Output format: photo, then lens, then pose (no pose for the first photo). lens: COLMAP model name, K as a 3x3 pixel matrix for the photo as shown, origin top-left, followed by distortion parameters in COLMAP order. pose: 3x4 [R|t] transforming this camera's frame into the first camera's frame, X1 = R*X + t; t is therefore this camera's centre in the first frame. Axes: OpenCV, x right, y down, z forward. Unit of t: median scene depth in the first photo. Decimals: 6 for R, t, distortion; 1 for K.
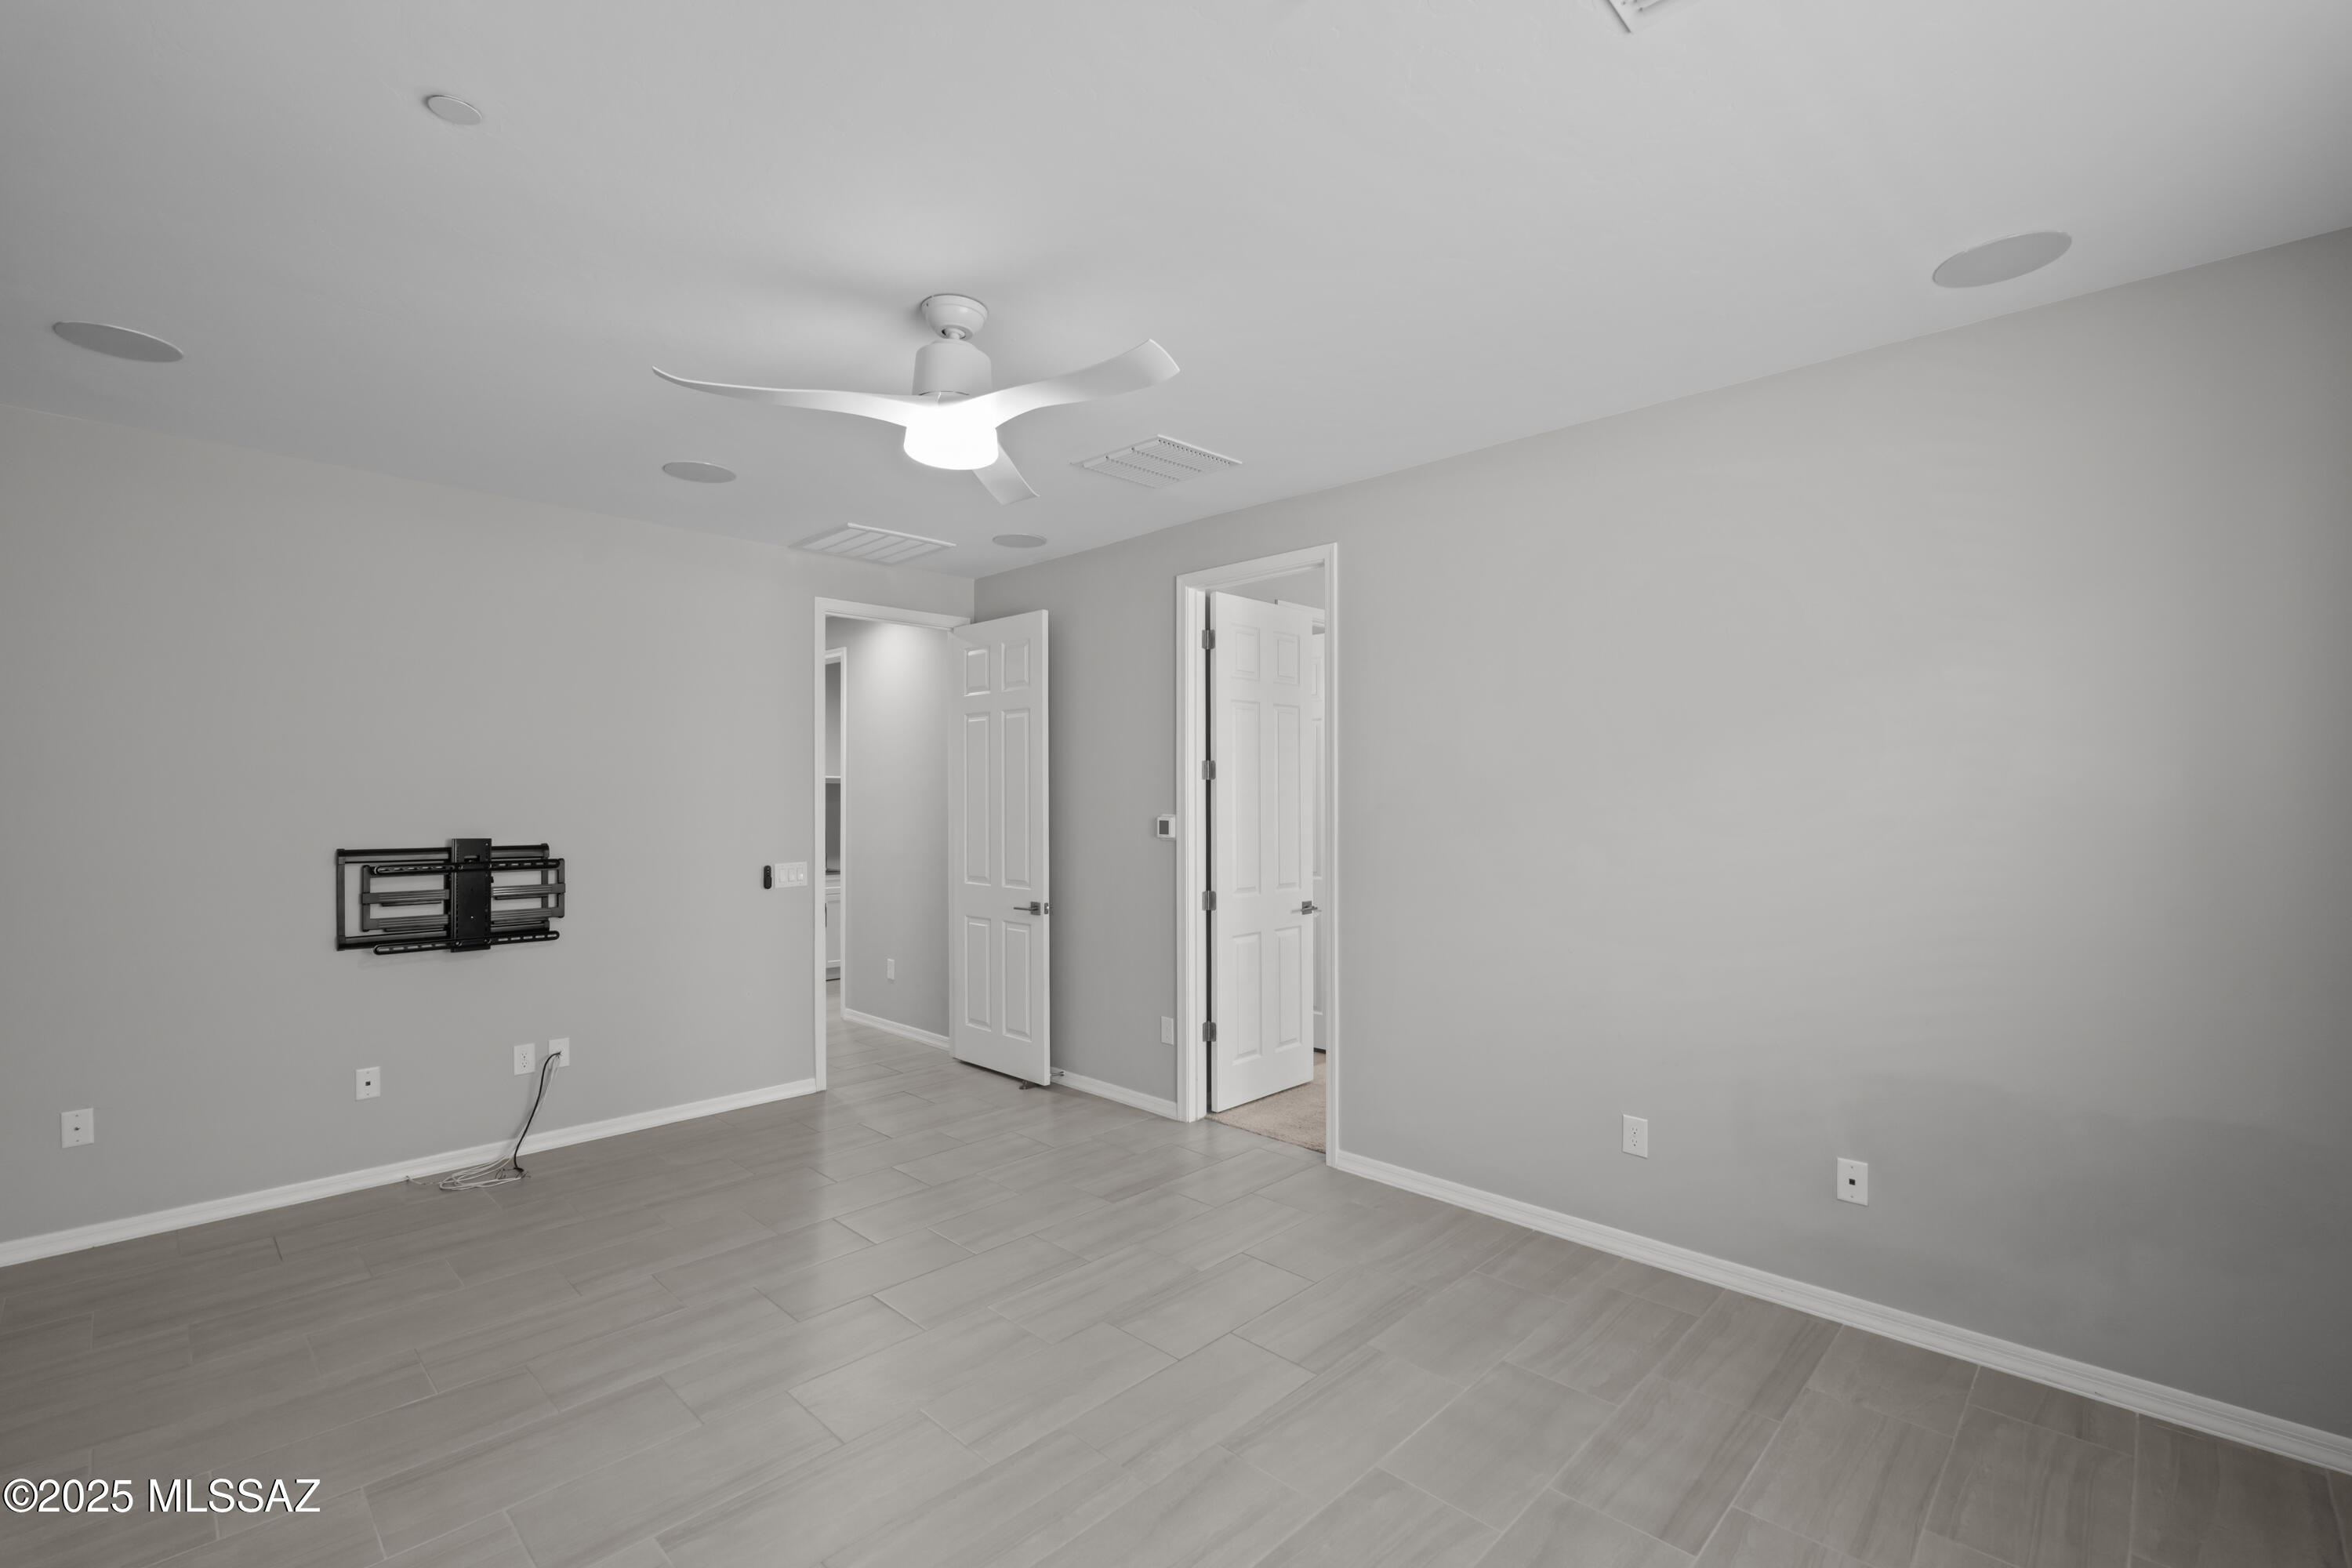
lens RADIAL K [[1033.9, 0, 1179.3], [0, 1033.9, 789.3], [0, 0, 1]] dist [0.001826, 0.000457]
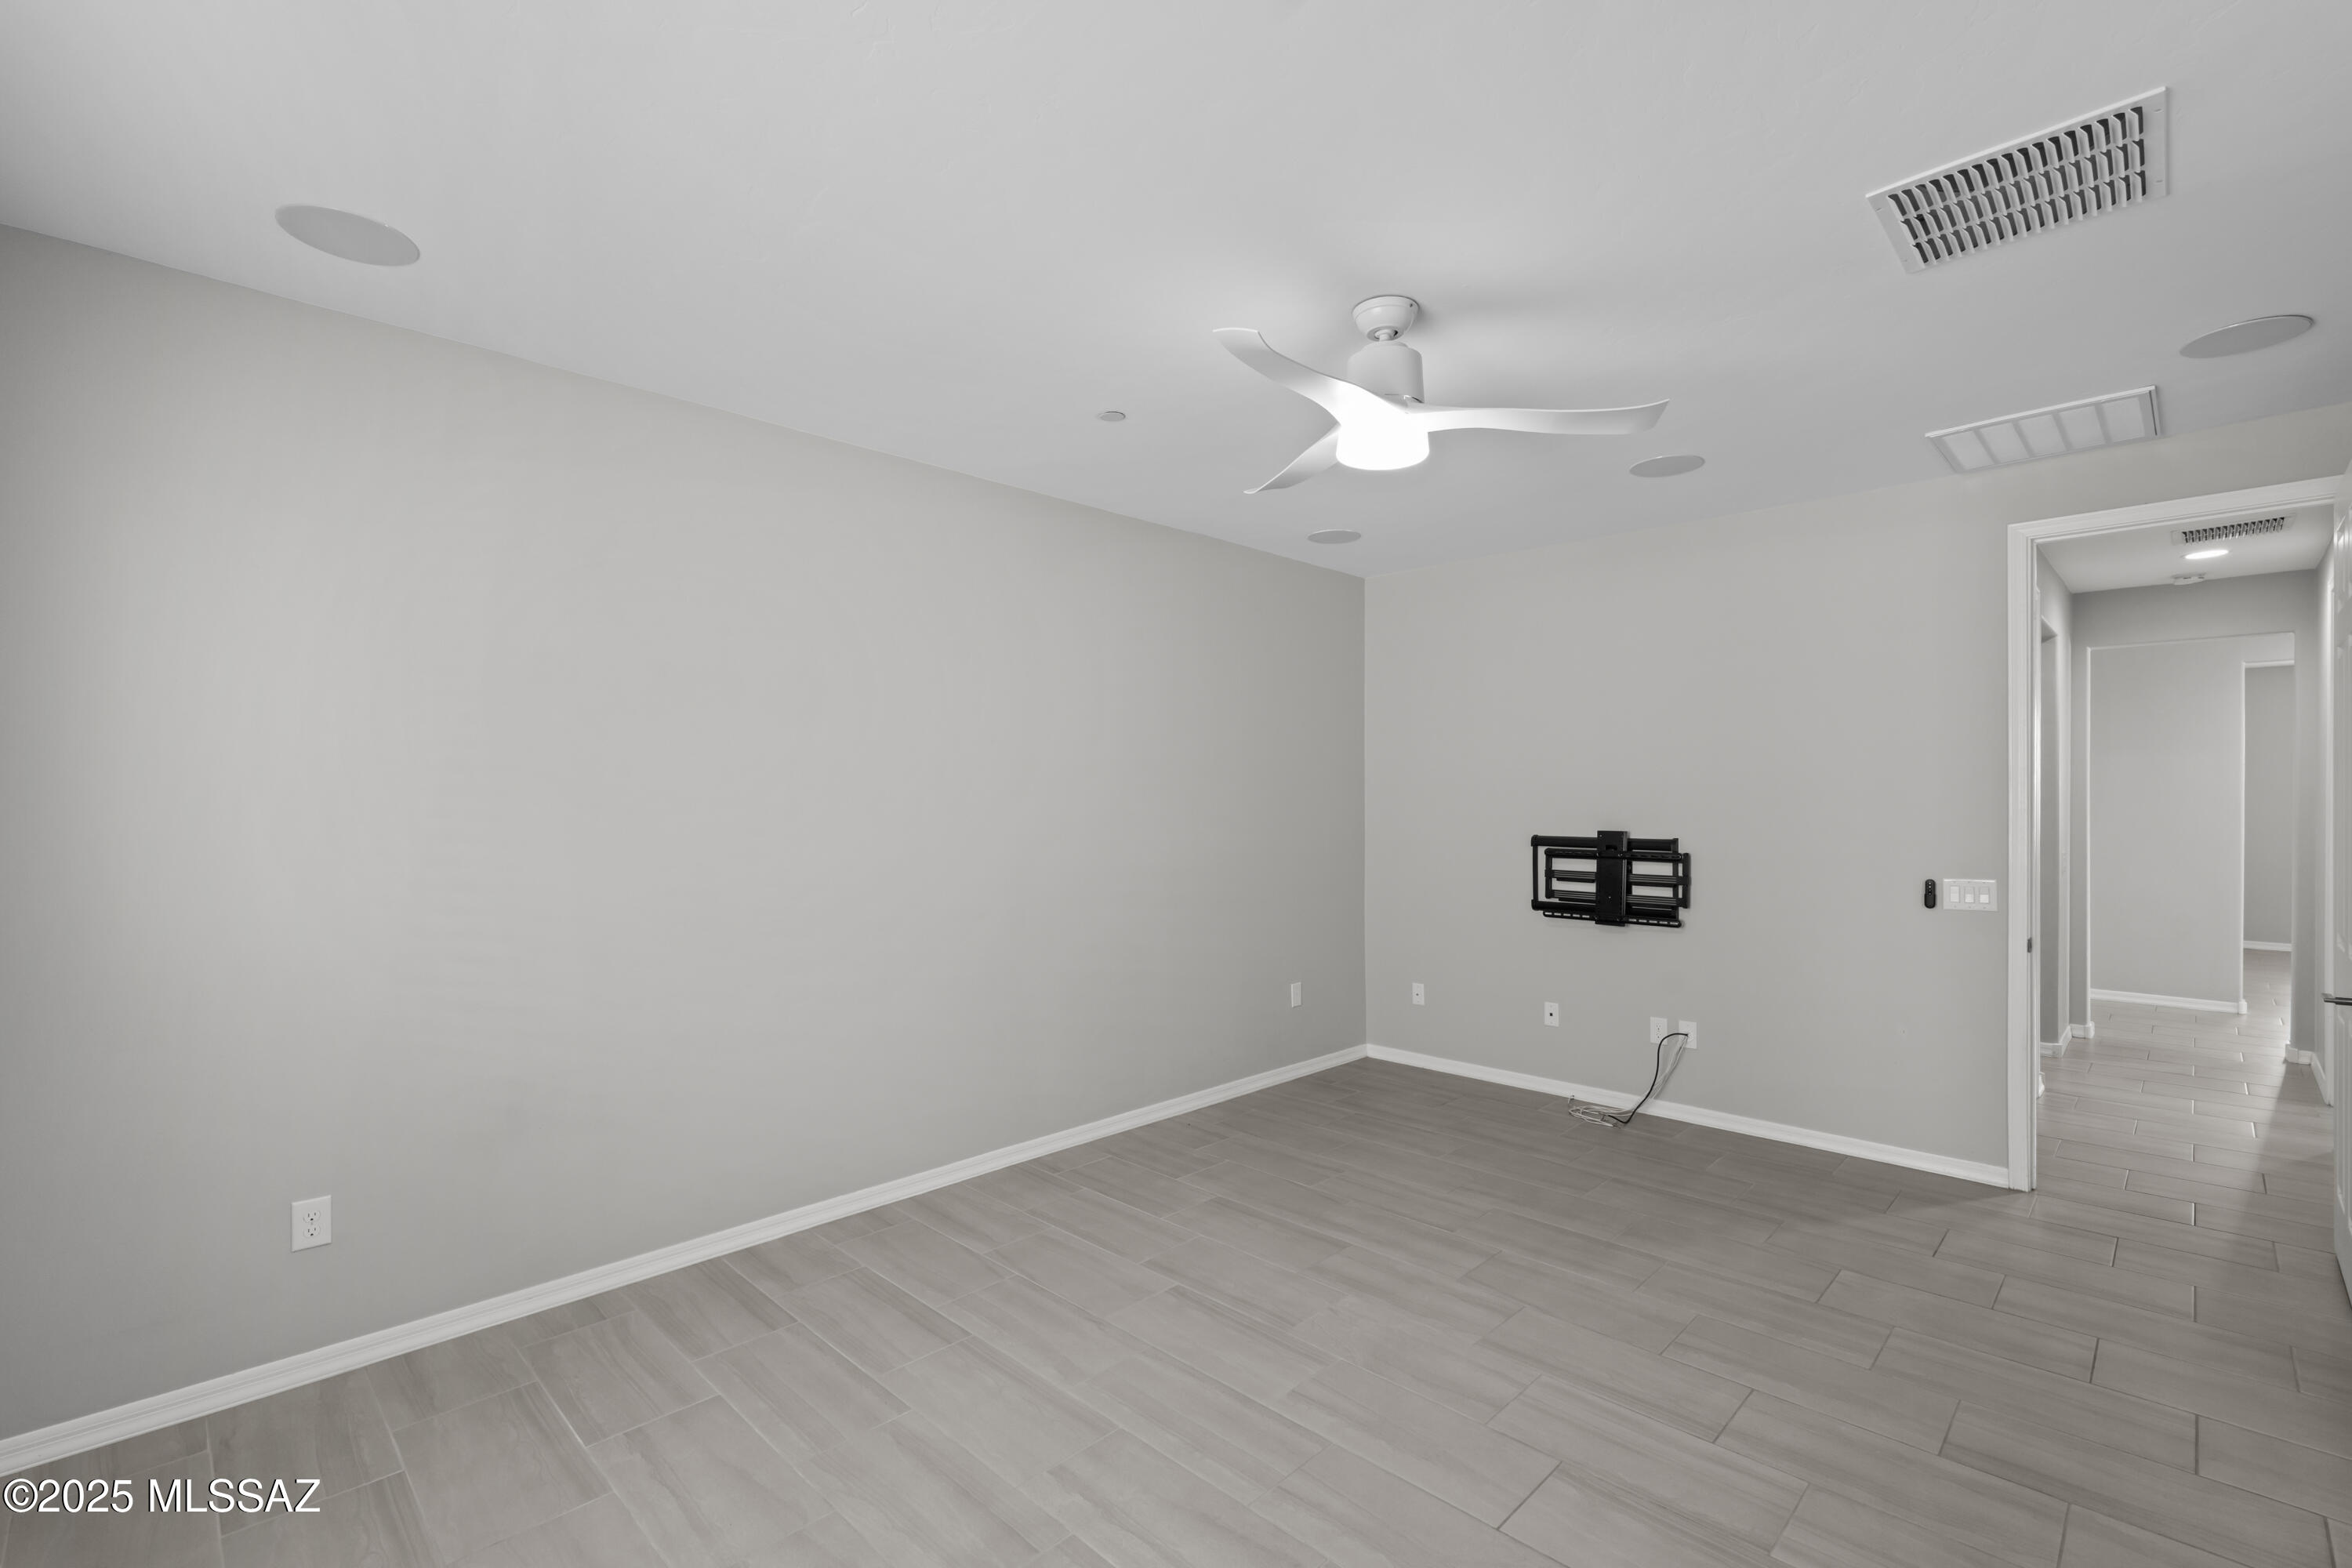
lens RADIAL K [[1033.9, 0, 1168.6], [0, 1033.9, 803.9], [0, 0, 1]] dist [0.001826, 0.000457]
pose [[-0.008836, 0.005237, -0.999947, 0.504619], [0.011609, 0.999919, 0.005134, 0.004896], [0.999894, -0.011563, -0.008896, 0.505857]]
